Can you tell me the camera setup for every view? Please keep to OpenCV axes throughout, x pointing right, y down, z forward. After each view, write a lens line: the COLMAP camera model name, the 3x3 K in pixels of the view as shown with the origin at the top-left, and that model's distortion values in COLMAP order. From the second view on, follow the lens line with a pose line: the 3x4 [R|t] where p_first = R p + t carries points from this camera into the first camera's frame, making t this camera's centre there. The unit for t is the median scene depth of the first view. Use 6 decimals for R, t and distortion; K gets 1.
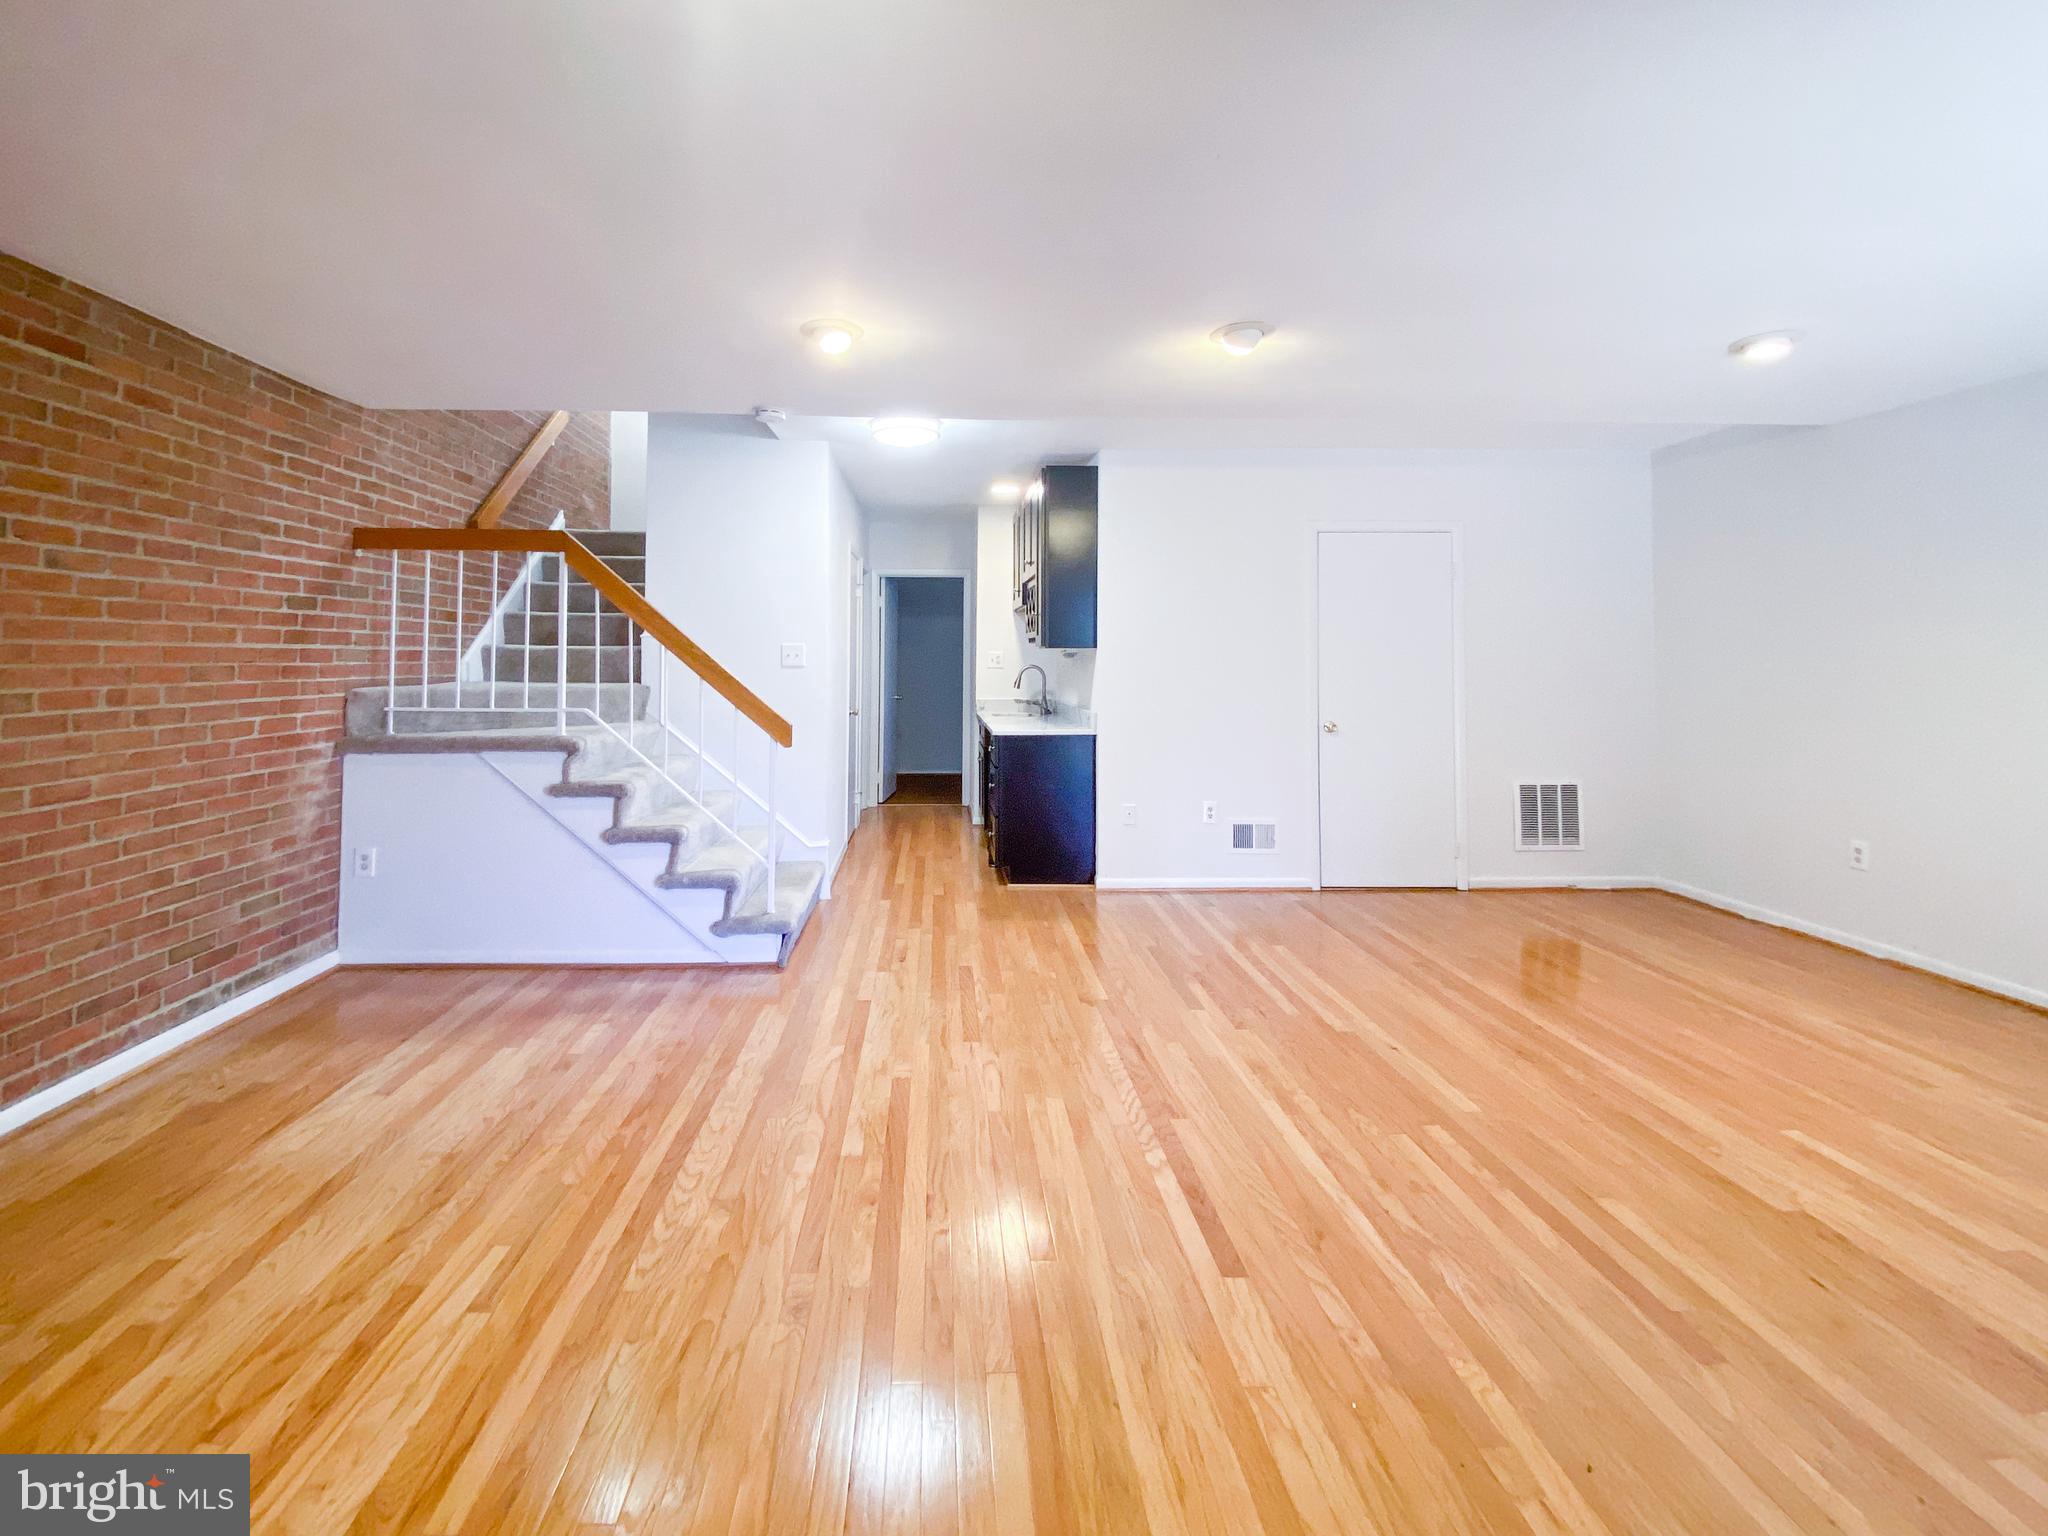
lens RADIAL K [[886.7, 0, 1020.6], [0, 886.7, 622.6], [0, 0, 1]] dist [-0.003741, -0.002889]
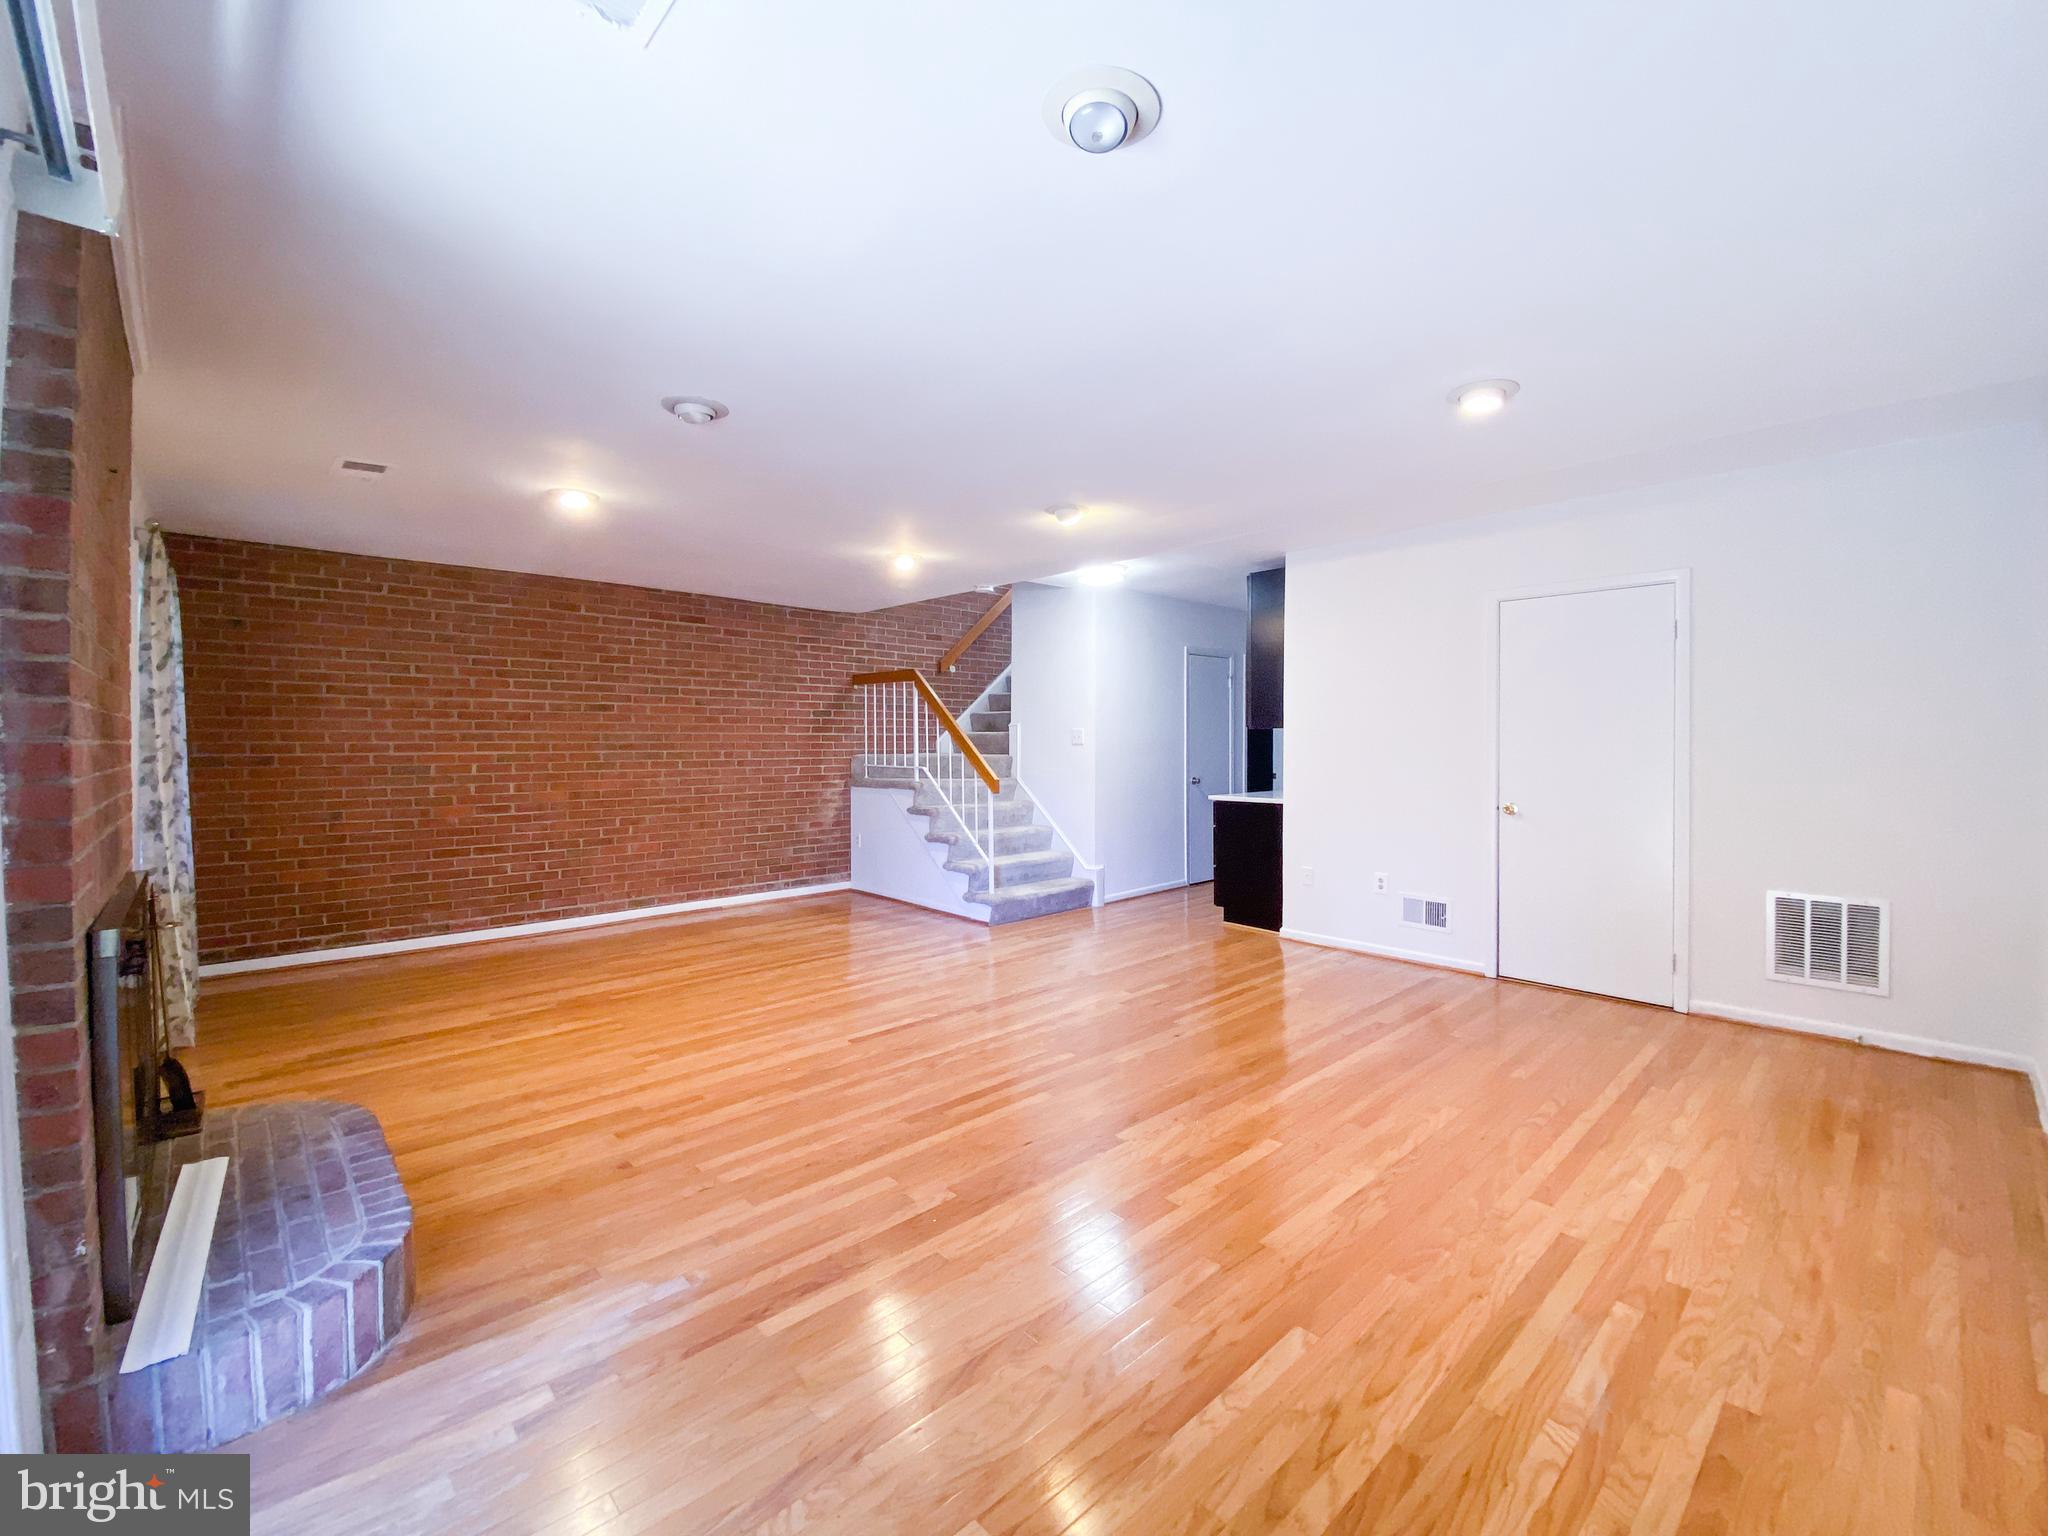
lens RADIAL K [[830.3, 0, 1028.4], [0, 830.3, 750.9], [0, 0, 1]] dist [0.012644, -0.008203]
pose [[0.670093, 0.007352, -0.742241, 0.979243], [0.030683, 0.998822, 0.037594, 0.007881], [0.741643, -0.047965, 0.669078, 0.031479]]
